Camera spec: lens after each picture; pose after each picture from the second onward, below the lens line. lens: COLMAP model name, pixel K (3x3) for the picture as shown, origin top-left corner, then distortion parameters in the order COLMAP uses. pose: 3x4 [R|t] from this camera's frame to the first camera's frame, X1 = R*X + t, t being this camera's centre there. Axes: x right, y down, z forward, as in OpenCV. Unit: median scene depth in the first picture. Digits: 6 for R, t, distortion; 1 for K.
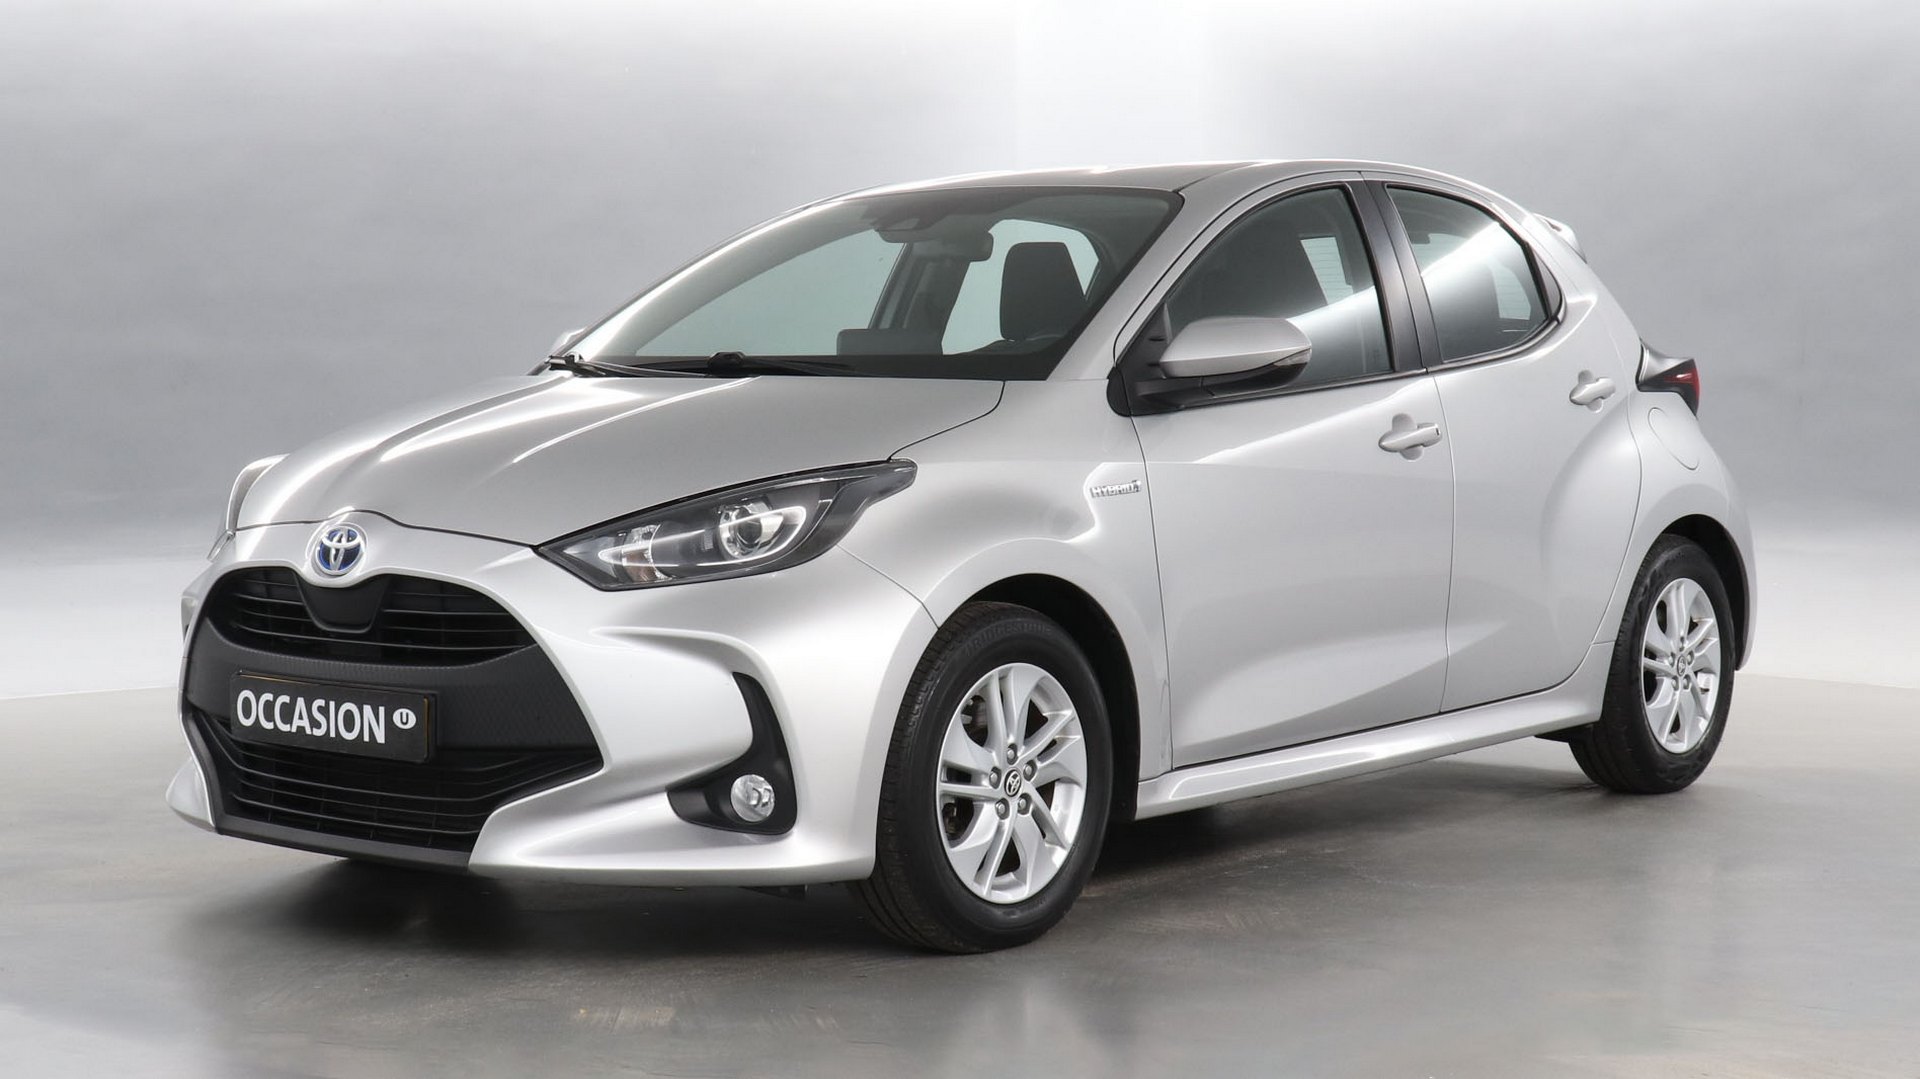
lens RADIAL K [[3366.9, 0, 960.0], [0, 3366.9, 539.5], [0, 0, 1]] dist [-0.008648, -0.235769]
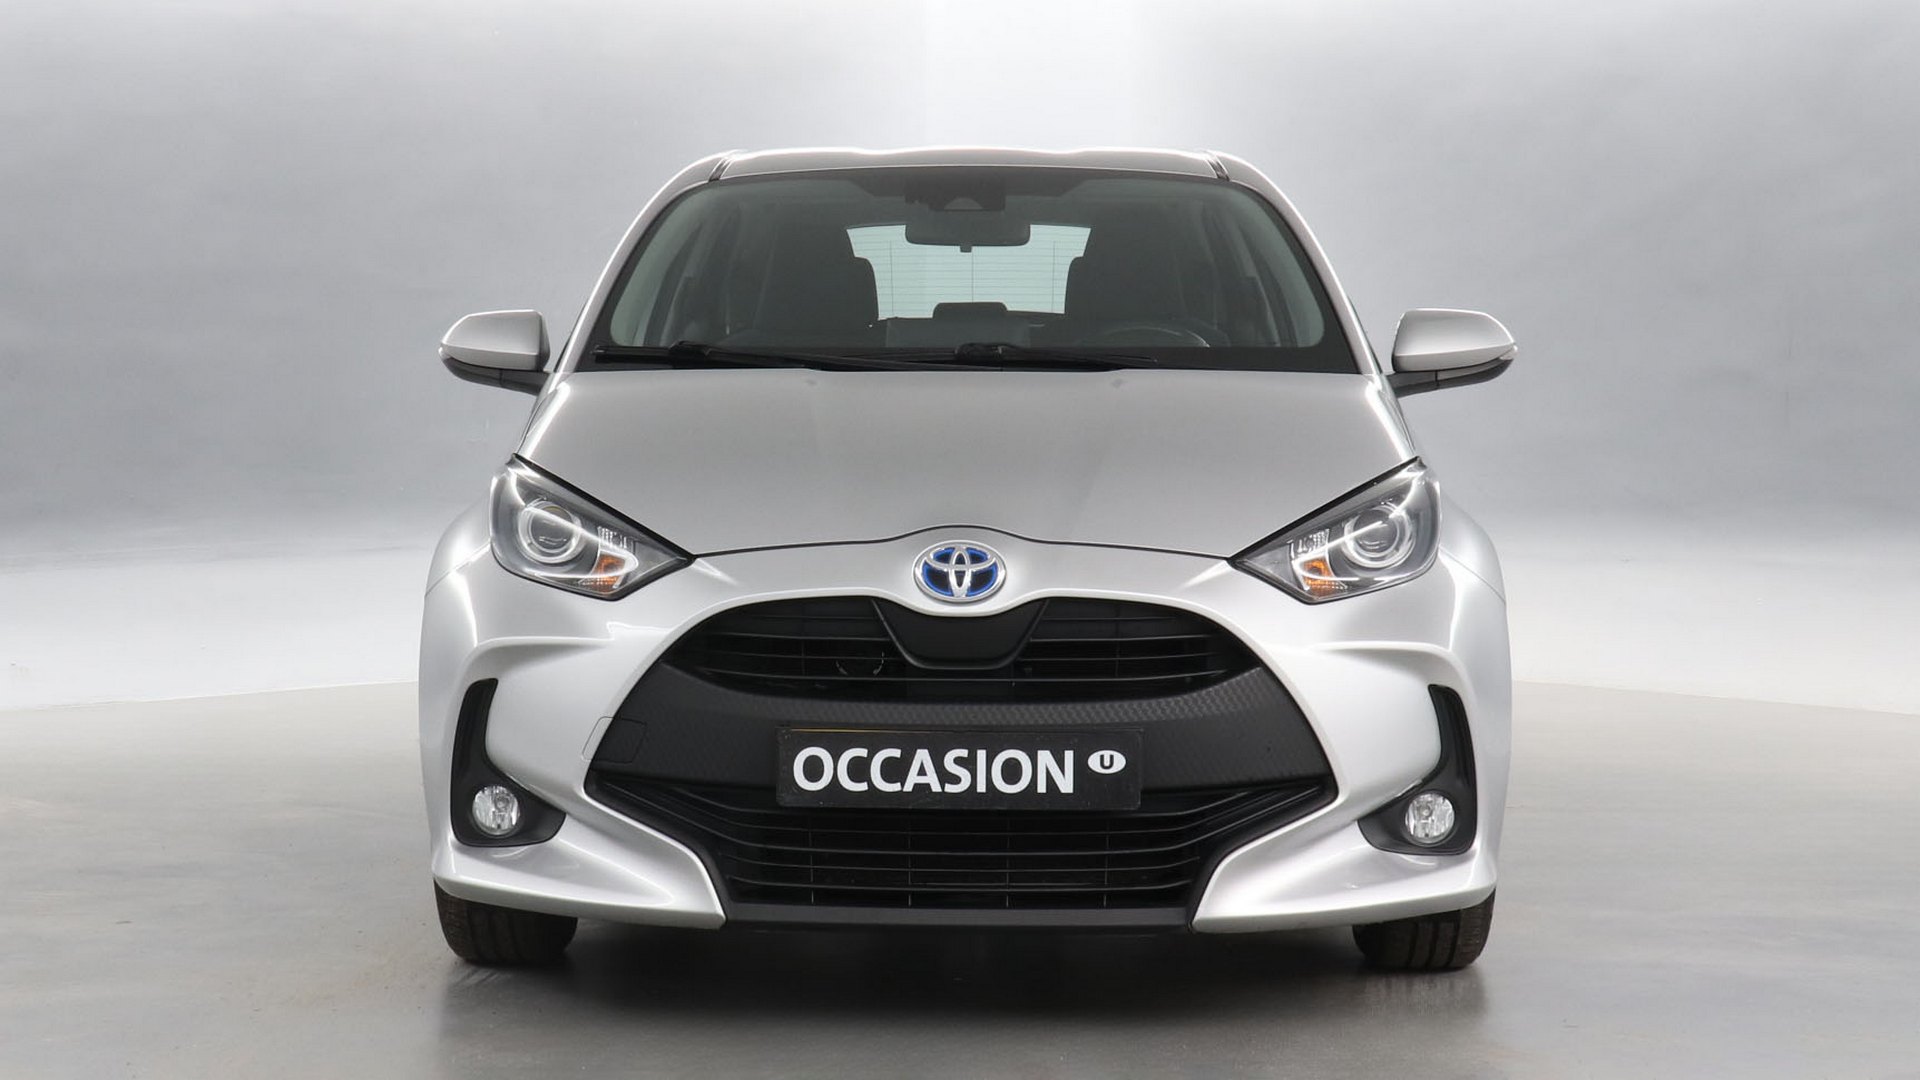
lens RADIAL K [[3366.9, 0, 960.0], [0, 3366.9, 540.0], [0, 0, 1]] dist [-0.008648, -0.235769]
pose [[0.775492, -0.034677, 0.630404, -0.730849], [0.033595, 0.999342, 0.013644, -0.017168], [-0.630463, 0.010597, 0.776147, 0.341062]]
